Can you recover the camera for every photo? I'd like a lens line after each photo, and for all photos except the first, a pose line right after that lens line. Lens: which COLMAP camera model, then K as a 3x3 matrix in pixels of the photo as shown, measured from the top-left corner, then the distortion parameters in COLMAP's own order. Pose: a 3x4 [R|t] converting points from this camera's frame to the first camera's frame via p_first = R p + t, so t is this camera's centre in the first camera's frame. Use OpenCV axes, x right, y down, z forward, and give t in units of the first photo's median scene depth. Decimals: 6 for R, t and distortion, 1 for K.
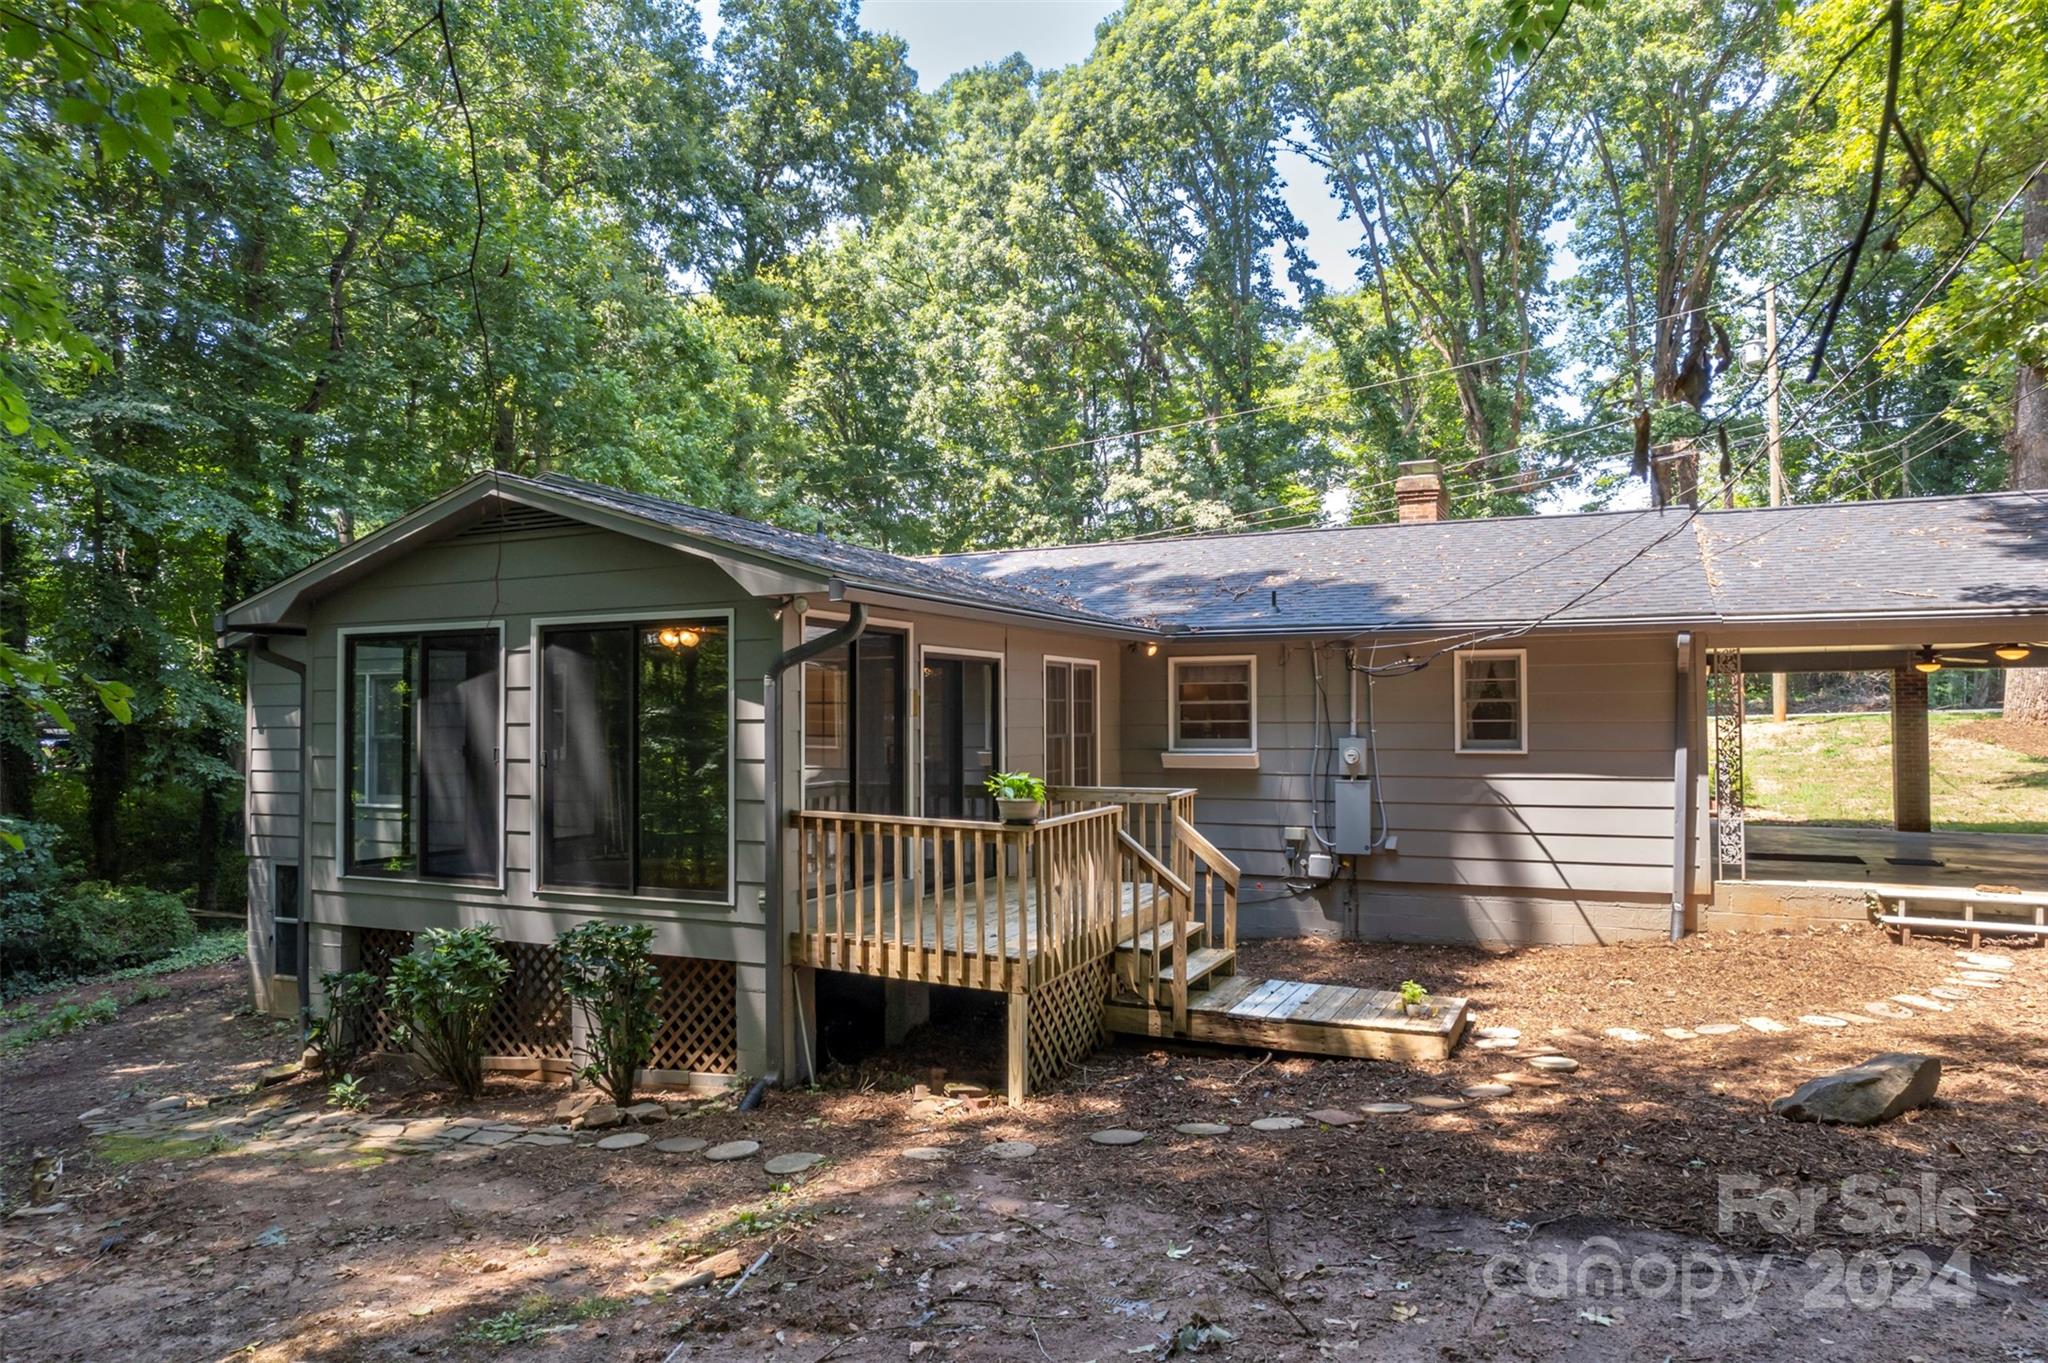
lens RADIAL K [[1307.4, 0, 1024.0], [0, 1307.4, 681.5], [0, 0, 1]] dist [-0.067117, 0.068030]
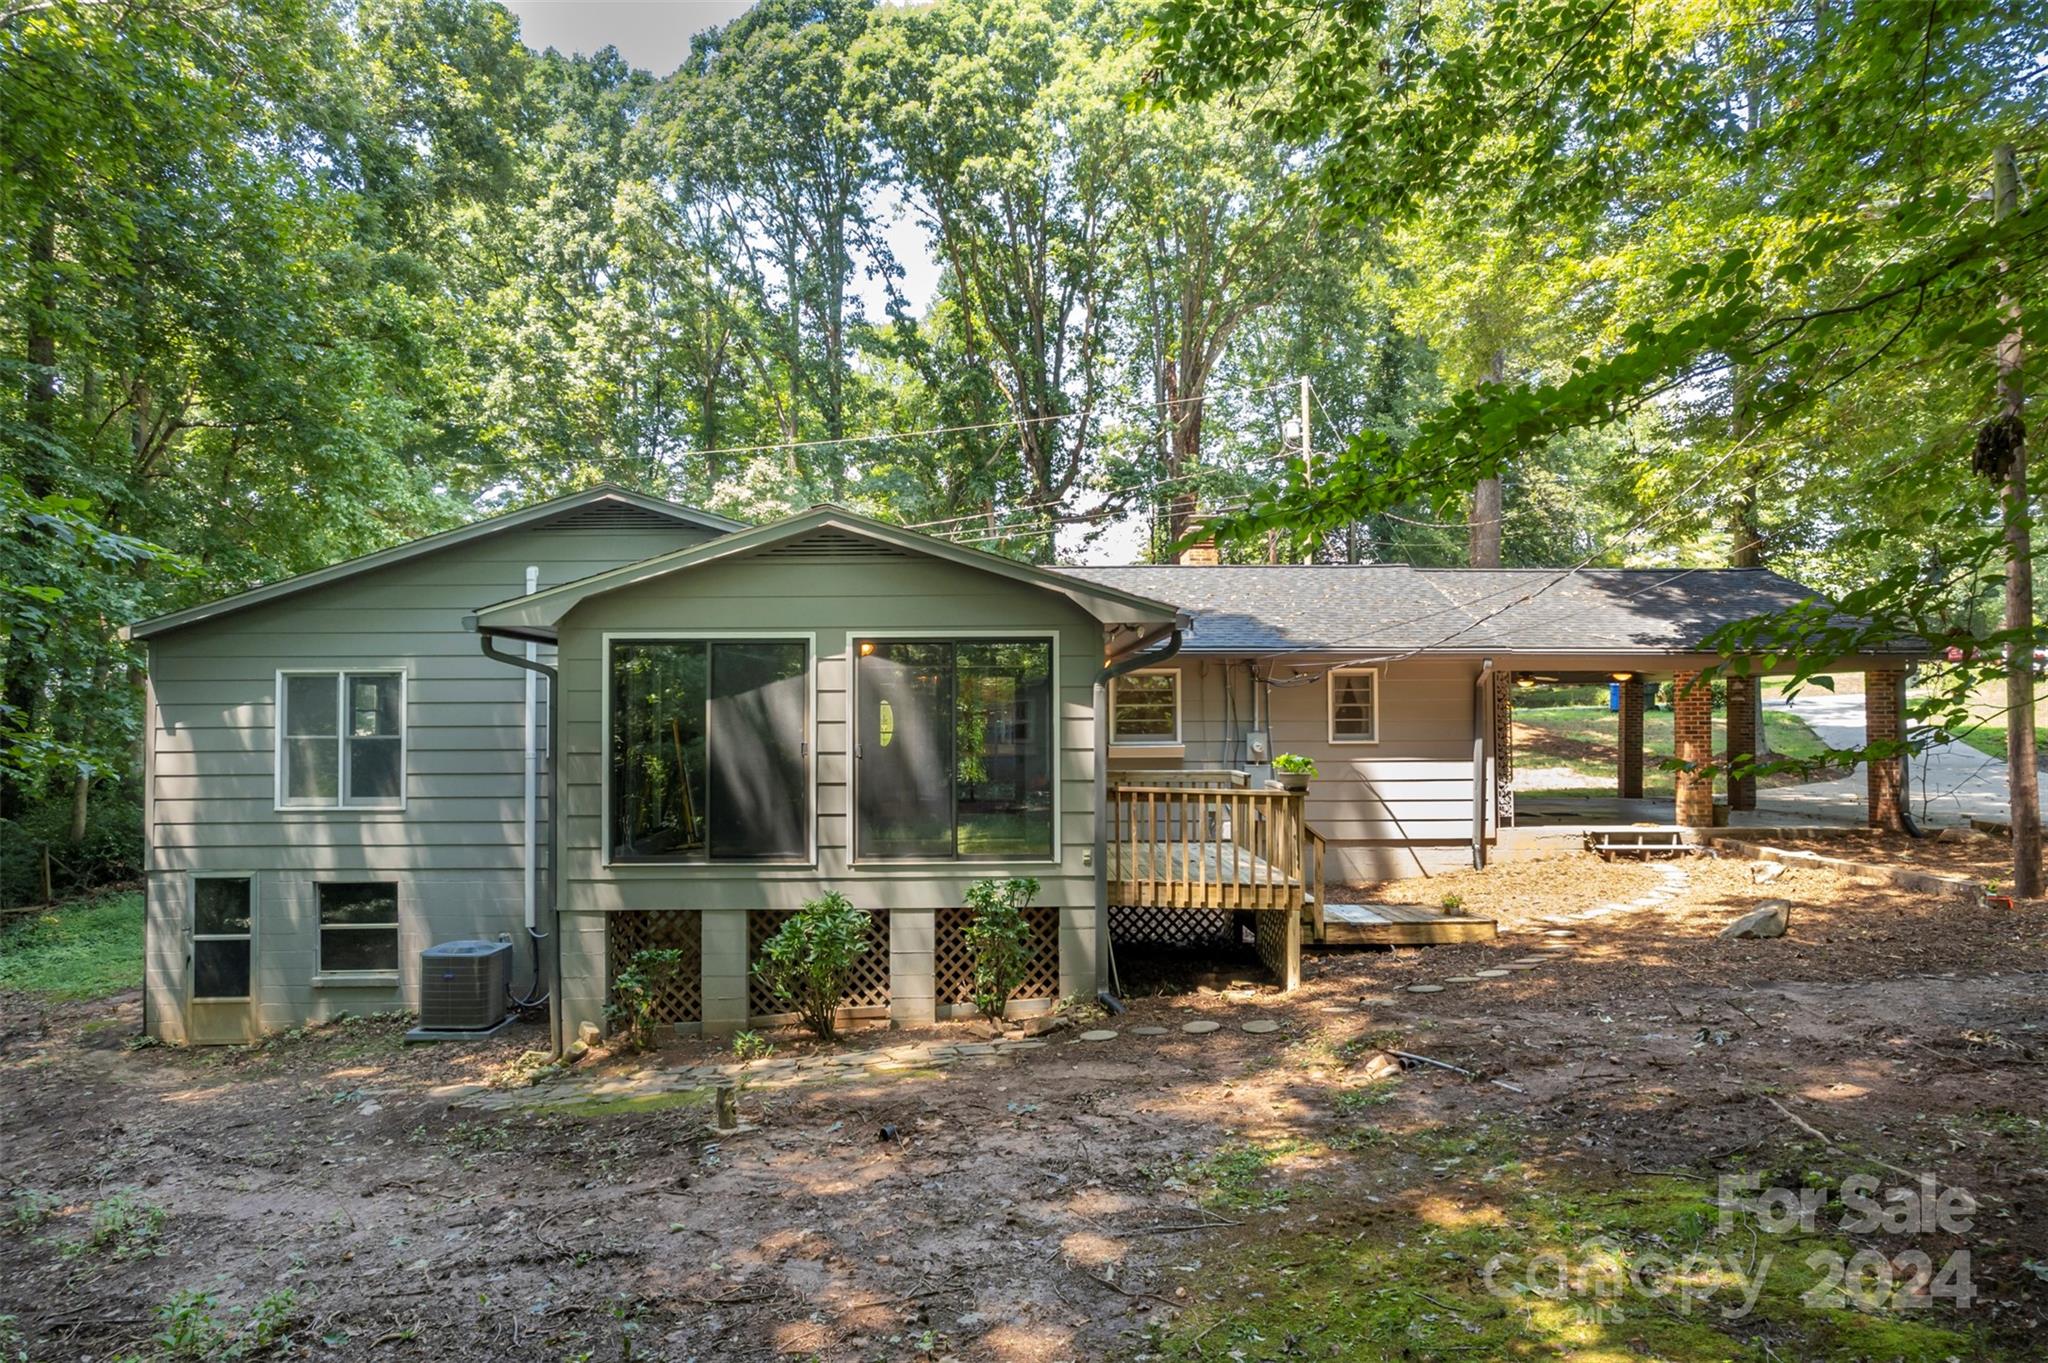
lens RADIAL K [[1307.4, 0, 1024.0], [0, 1307.4, 681.5], [0, 0, 1]] dist [-0.067117, 0.068030]
pose [[0.902374, 0.012633, 0.430769, -0.564955], [-0.011835, 0.999920, -0.004532, -0.000069], [-0.430791, -0.001009, 0.902451, -0.099295]]
